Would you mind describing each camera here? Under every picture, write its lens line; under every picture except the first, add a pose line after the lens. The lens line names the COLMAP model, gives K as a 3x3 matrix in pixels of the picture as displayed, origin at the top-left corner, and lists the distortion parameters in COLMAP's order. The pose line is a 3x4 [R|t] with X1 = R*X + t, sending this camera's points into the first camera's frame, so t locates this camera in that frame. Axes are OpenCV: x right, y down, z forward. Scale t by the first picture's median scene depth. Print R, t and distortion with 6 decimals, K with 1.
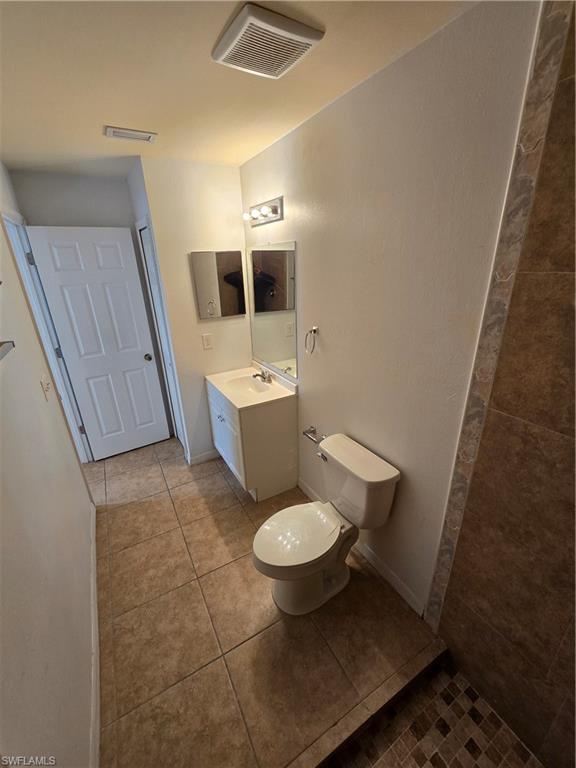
lens RADIAL K [[315.6, 0, 285.8], [0, 315.6, 382.8], [0, 0, 1]] dist [0.000496, 0.000418]
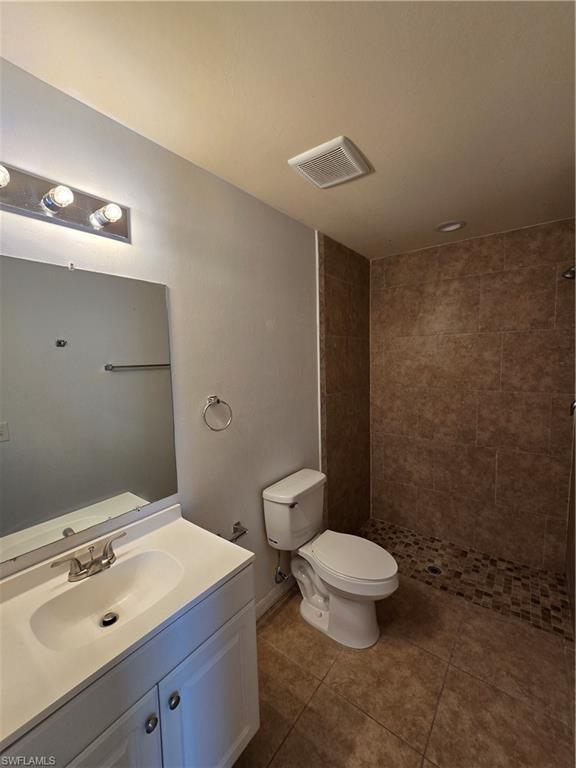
lens RADIAL K [[315.6, 0, 285.8], [0, 315.6, 382.8], [0, 0, 1]] dist [0.000496, 0.000418]
pose [[-0.376746, -0.037080, 0.925574, -0.981151], [0.365320, 0.912264, 0.185247, -0.395142], [-0.851237, 0.407921, -0.330145, 1.510729]]
